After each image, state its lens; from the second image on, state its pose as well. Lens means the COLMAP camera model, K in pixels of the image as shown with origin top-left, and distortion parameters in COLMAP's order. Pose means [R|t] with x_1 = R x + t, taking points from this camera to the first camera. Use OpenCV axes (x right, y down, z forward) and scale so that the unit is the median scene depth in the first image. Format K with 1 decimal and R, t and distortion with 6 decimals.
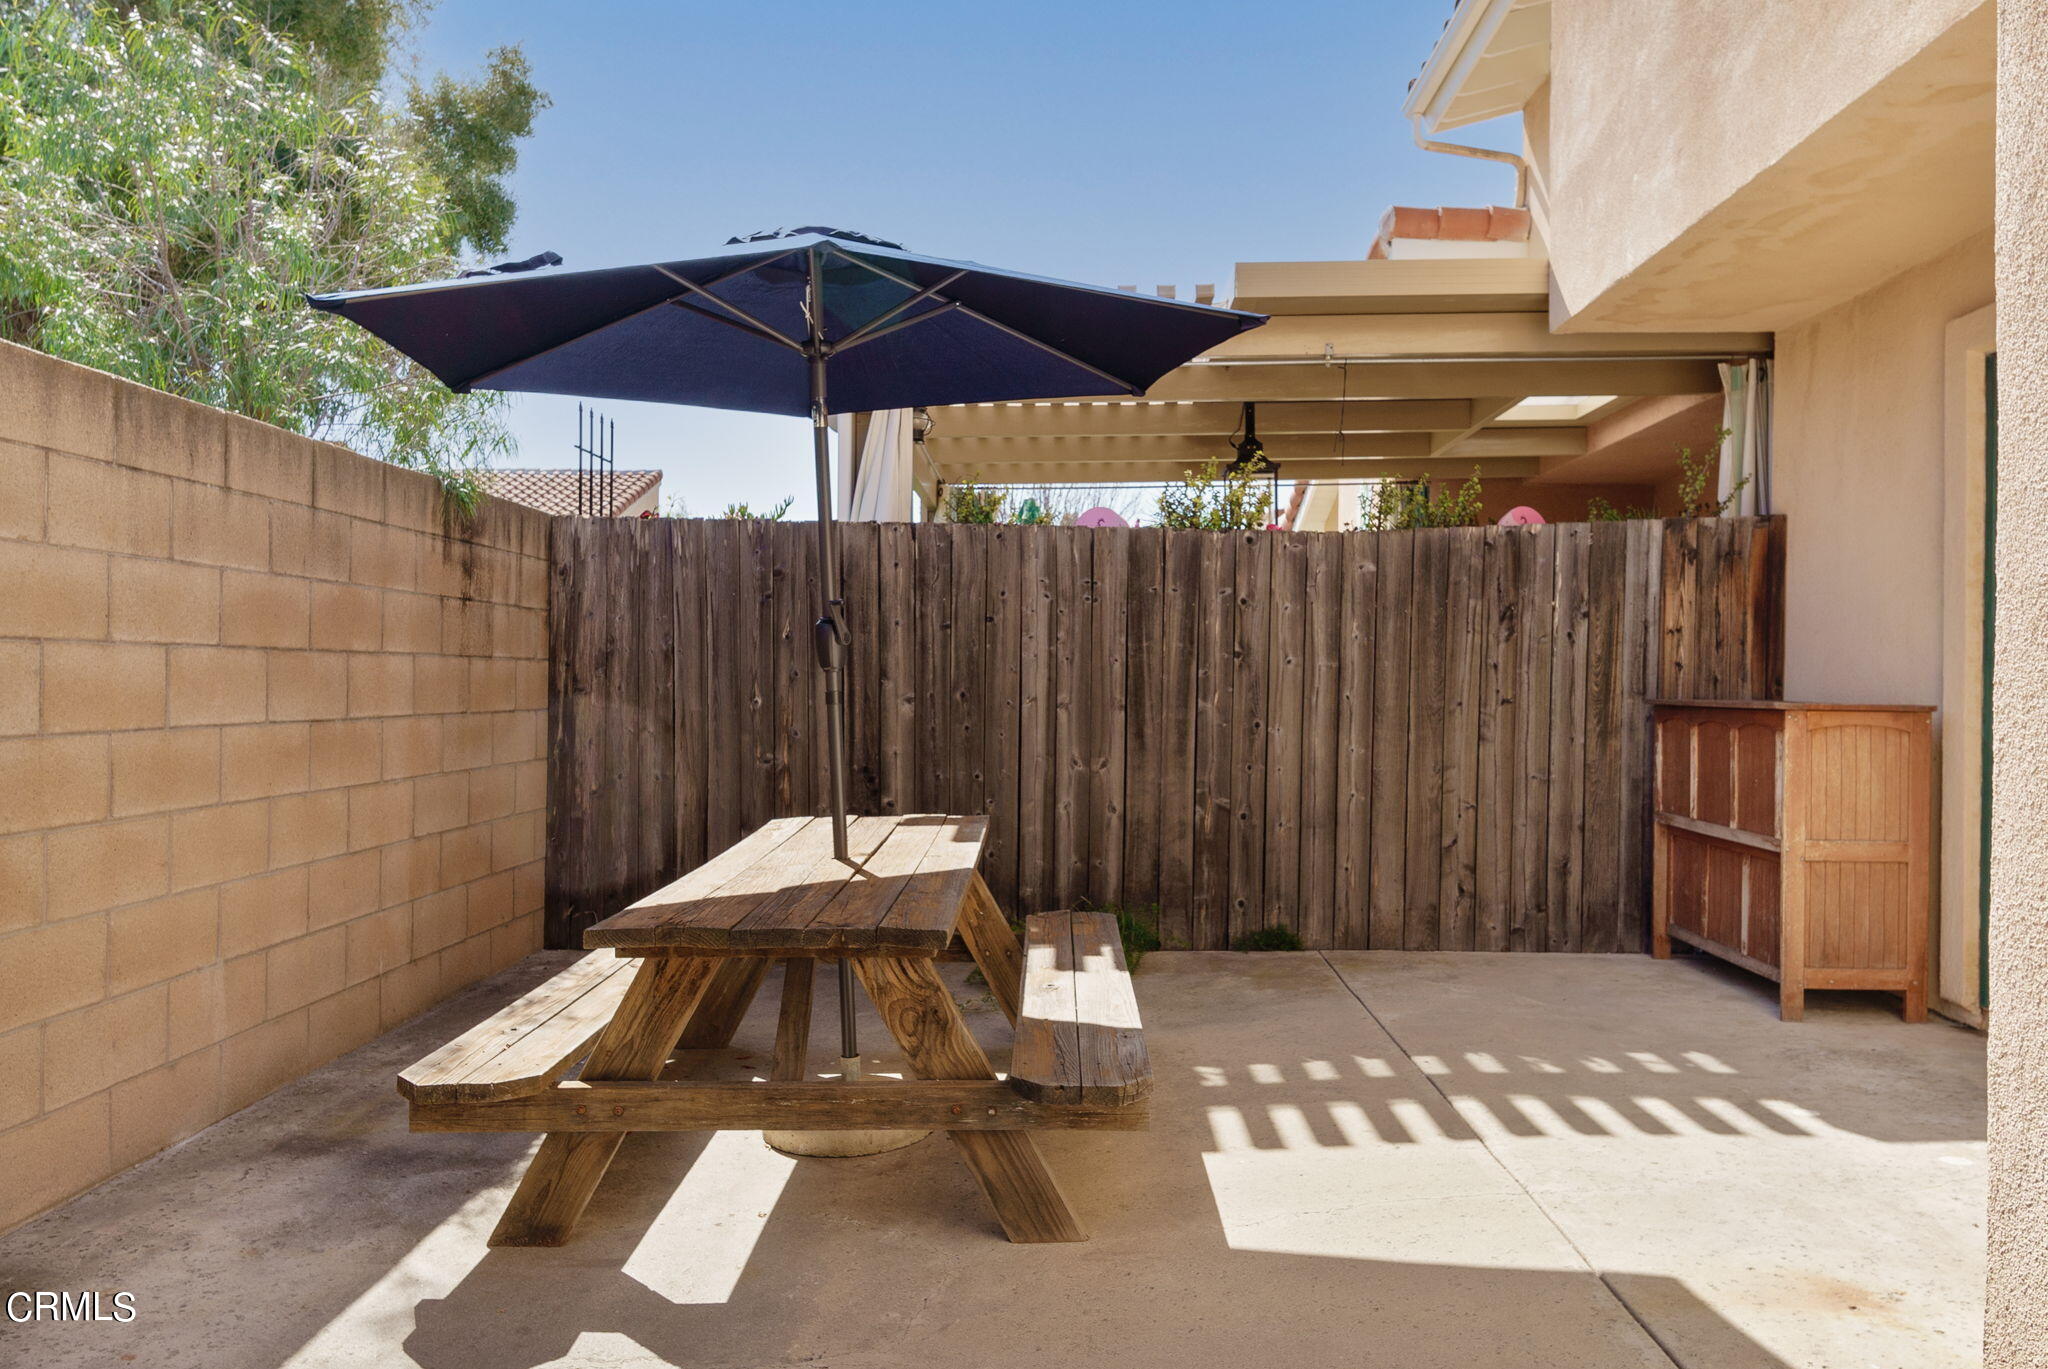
lens RADIAL K [[1405.9, 0, 1029.5], [0, 1405.9, 689.5], [0, 0, 1]] dist [0.025371, -0.003186]
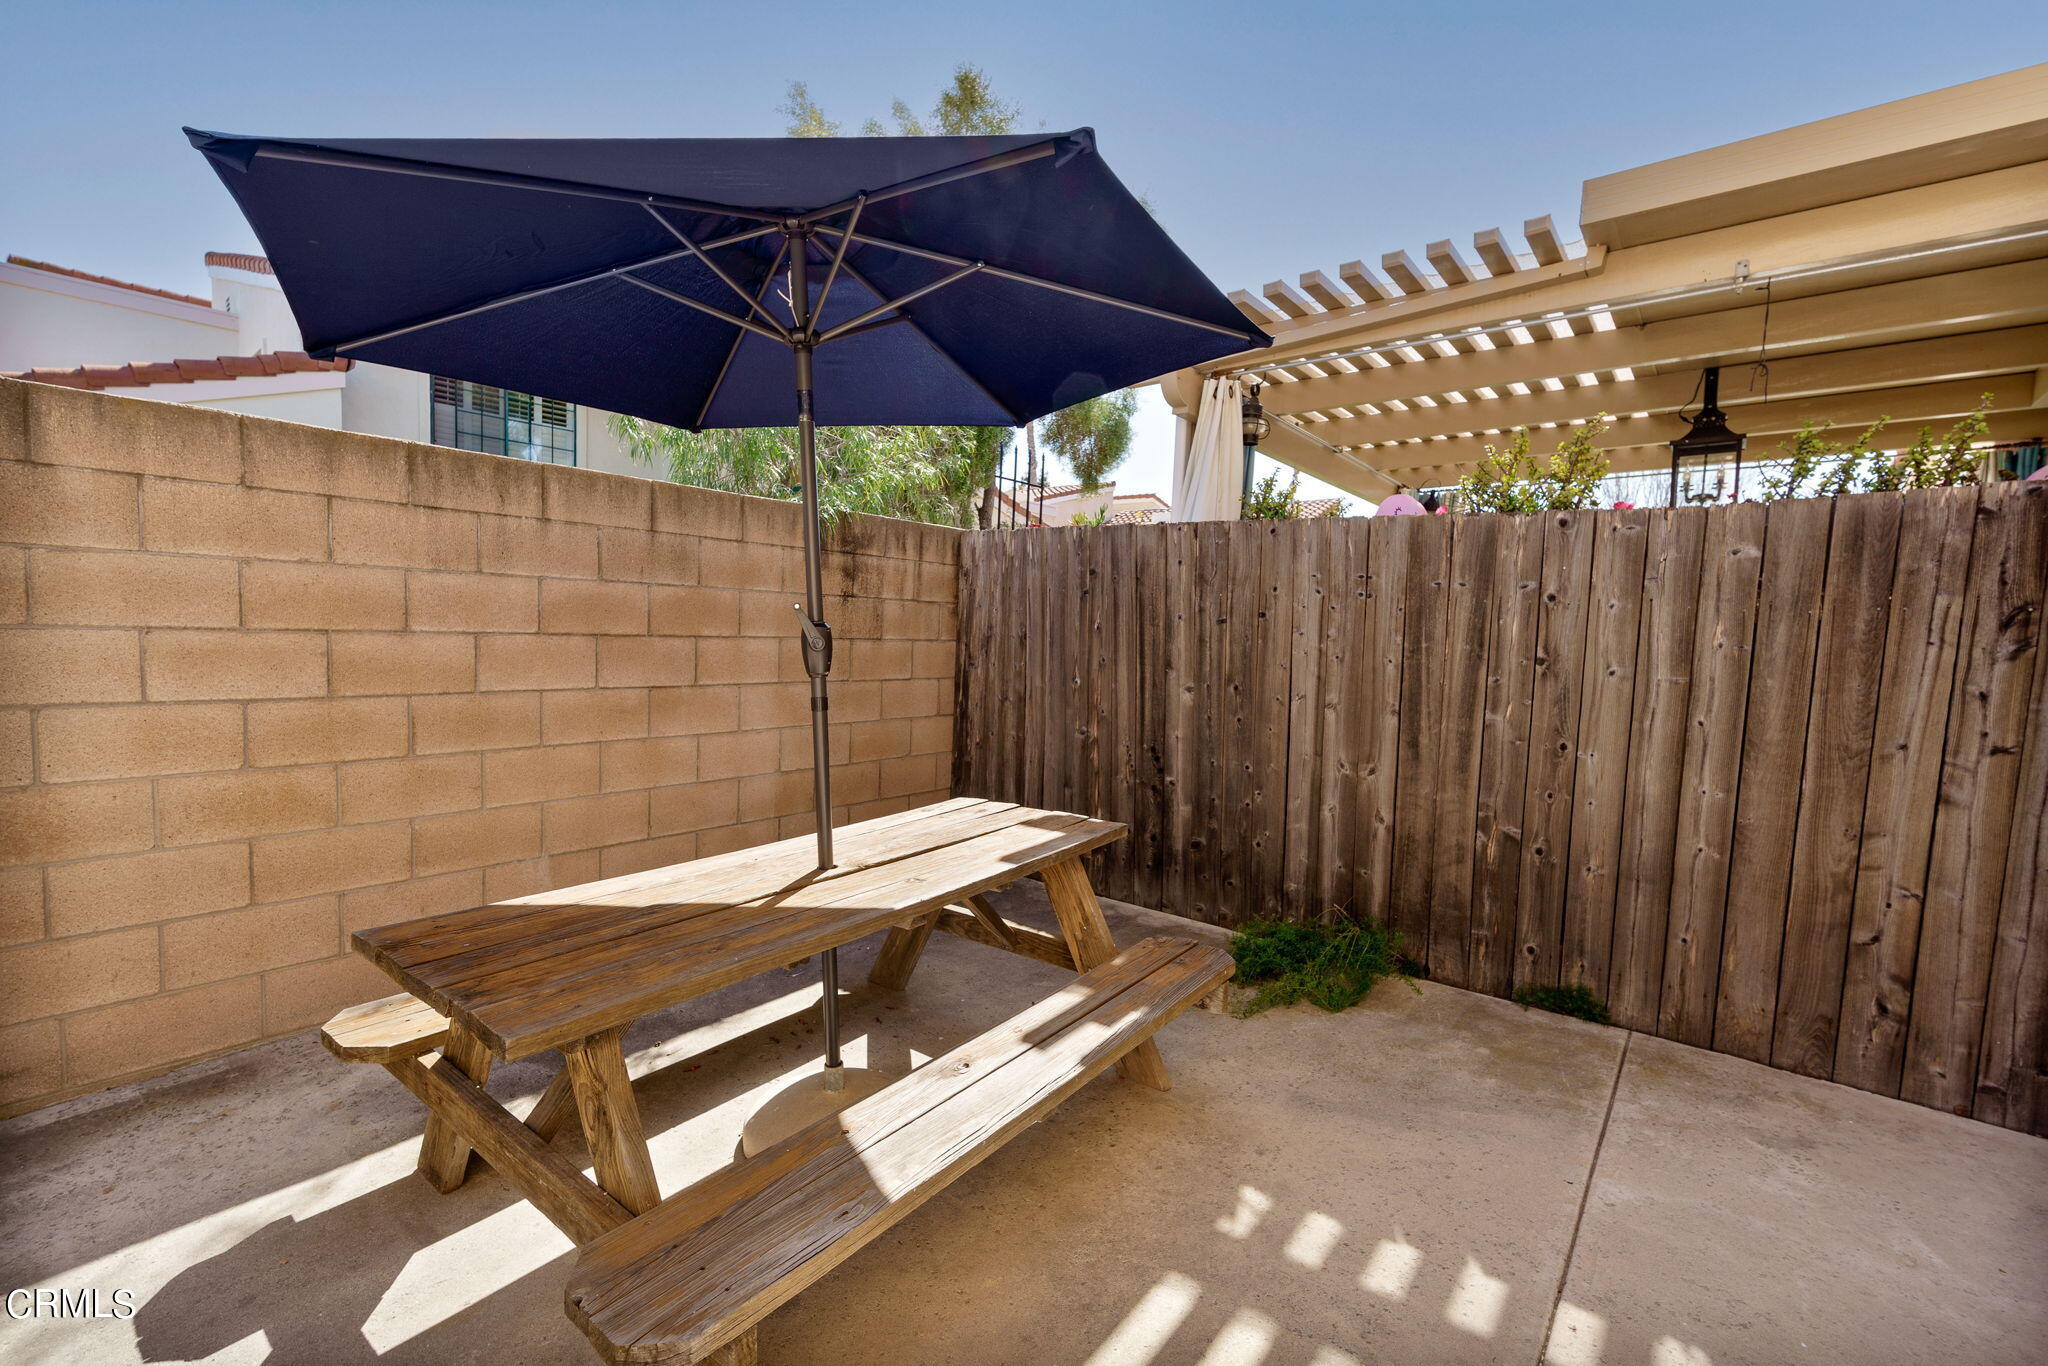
lens RADIAL K [[889.7, 0, 1015.8], [0, 889.7, 694.2], [0, 0, 1]] dist [0.002496, 0.000808]
pose [[0.795002, 0.067380, -0.602853, 0.221021], [-0.033550, 0.997175, 0.067208, -0.030485], [0.605678, -0.033205, 0.795016, 0.387091]]
